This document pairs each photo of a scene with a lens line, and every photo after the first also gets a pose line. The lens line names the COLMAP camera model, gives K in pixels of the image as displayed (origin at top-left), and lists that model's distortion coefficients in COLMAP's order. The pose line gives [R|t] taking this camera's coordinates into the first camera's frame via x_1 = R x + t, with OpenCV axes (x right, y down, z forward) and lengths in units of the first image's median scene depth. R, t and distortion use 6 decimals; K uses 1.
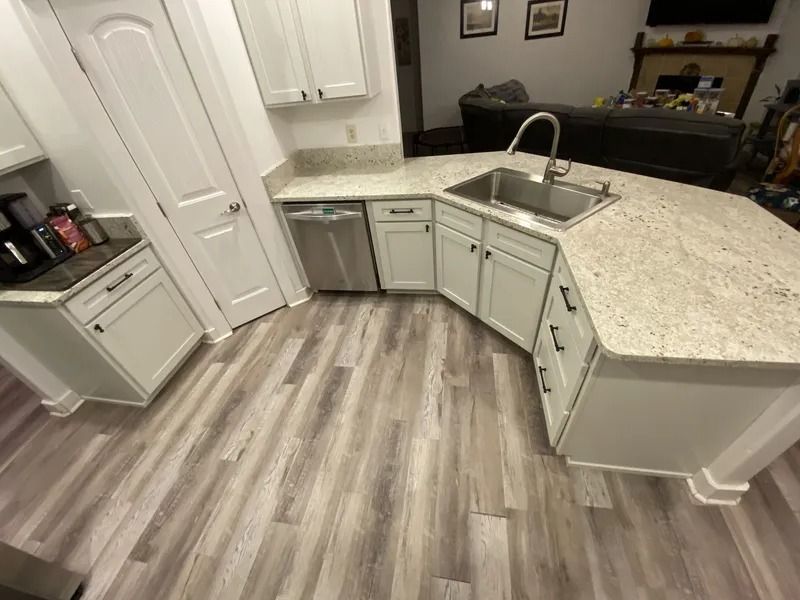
lens RADIAL K [[320.4, 0, 398.5], [0, 320.4, 294.6], [0, 0, 1]] dist [0.028297, -0.022143]
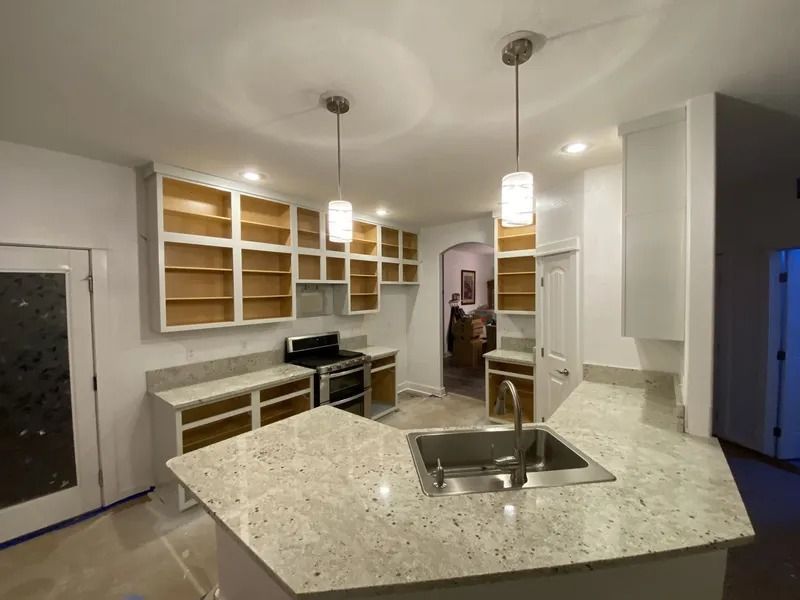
lens RADIAL K [[320.4, 0, 398.5], [0, 320.4, 294.6], [0, 0, 1]] dist [0.028297, -0.022143]
pose [[-0.483560, 0.117046, -0.867450, 1.664510], [-0.492483, 0.782898, 0.380172, -1.156224], [0.723623, 0.611041, -0.320936, 1.168964]]
